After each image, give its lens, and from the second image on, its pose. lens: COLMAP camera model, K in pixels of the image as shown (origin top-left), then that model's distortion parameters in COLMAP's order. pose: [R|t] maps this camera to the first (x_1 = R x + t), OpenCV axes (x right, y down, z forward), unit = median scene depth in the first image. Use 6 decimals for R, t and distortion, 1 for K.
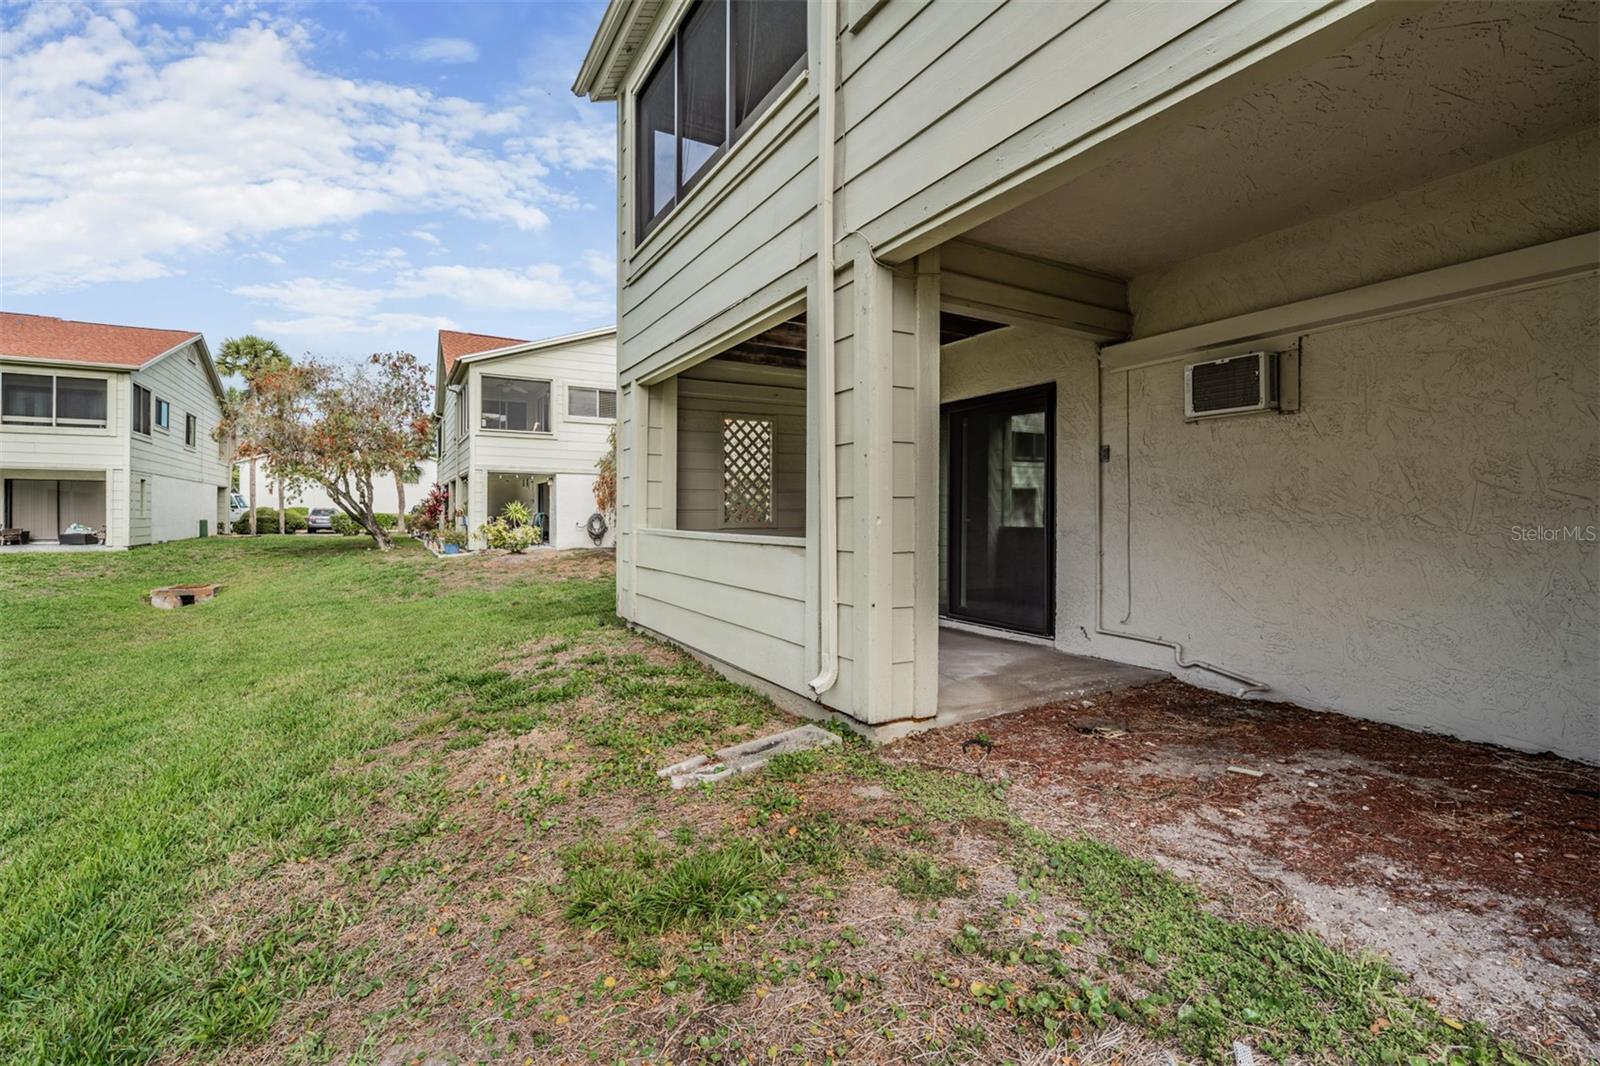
lens RADIAL K [[734.8, 0, 800.5], [0, 734.8, 523.5], [0, 0, 1]] dist [0.003531, 0.000296]
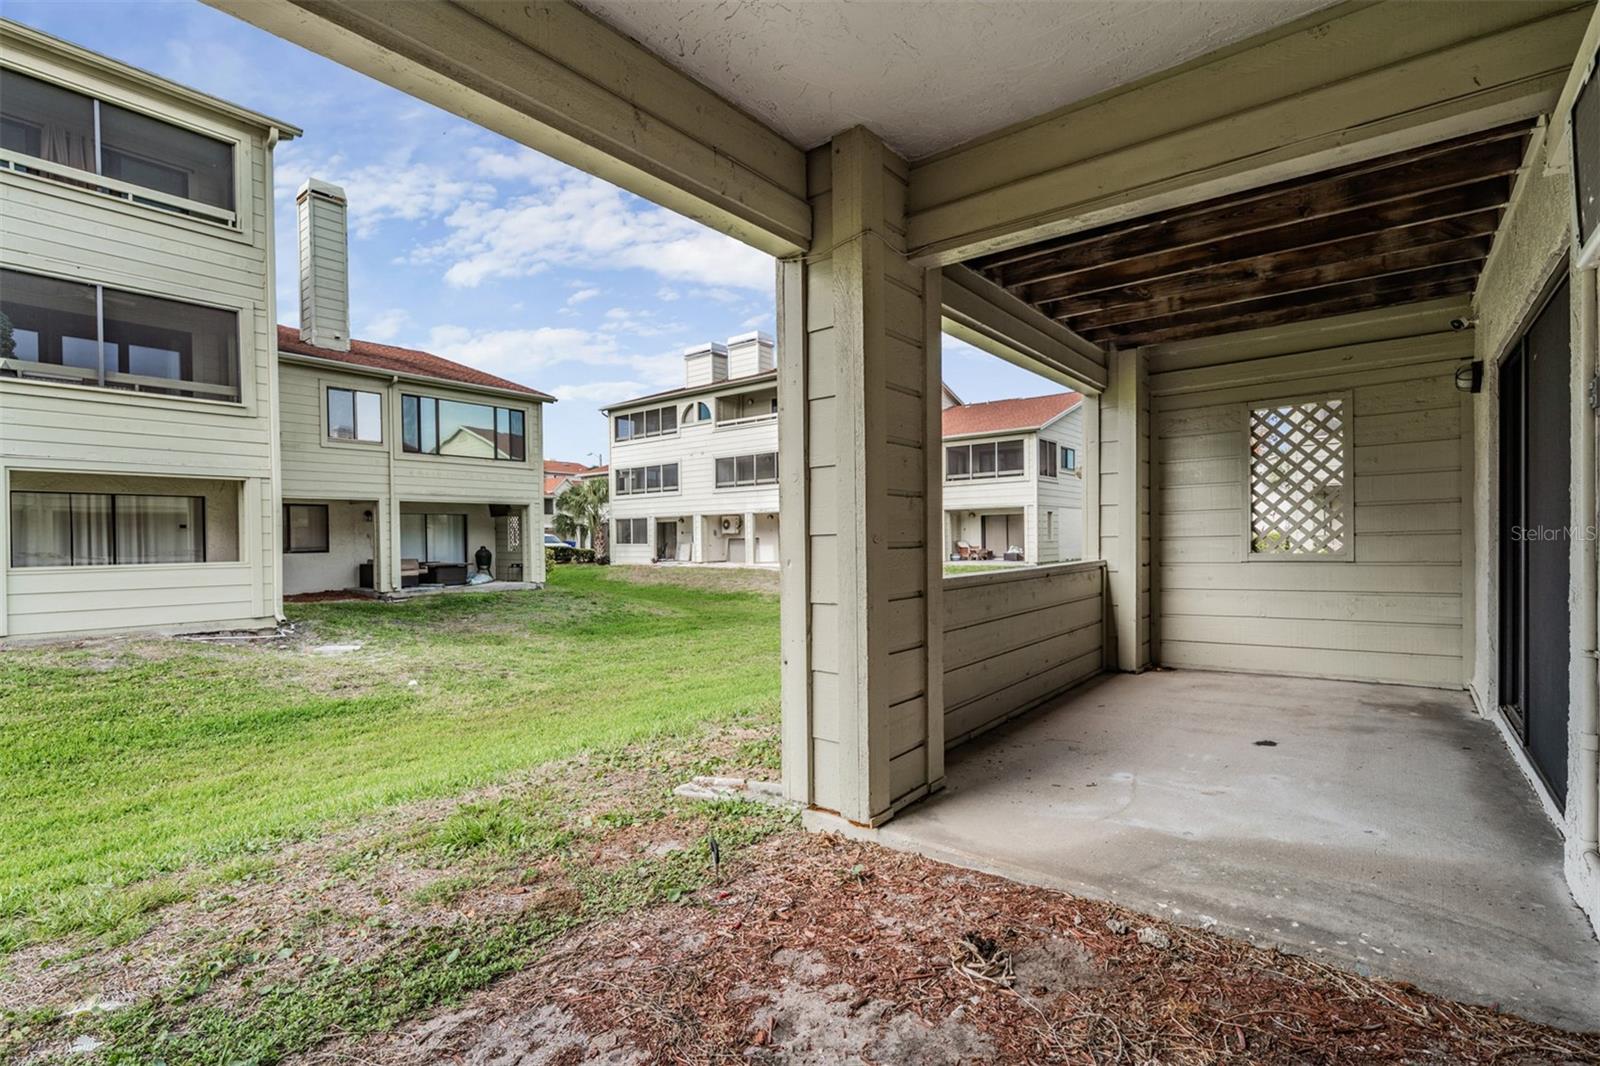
lens RADIAL K [[734.8, 0, 803.0], [0, 734.8, 542.3], [0, 0, 1]] dist [0.003531, 0.000296]
pose [[0.381012, -0.003554, -0.924563, 0.145686], [0.002714, 0.999993, -0.002726, -0.003876], [0.924566, -0.001471, 0.381019, 0.112801]]
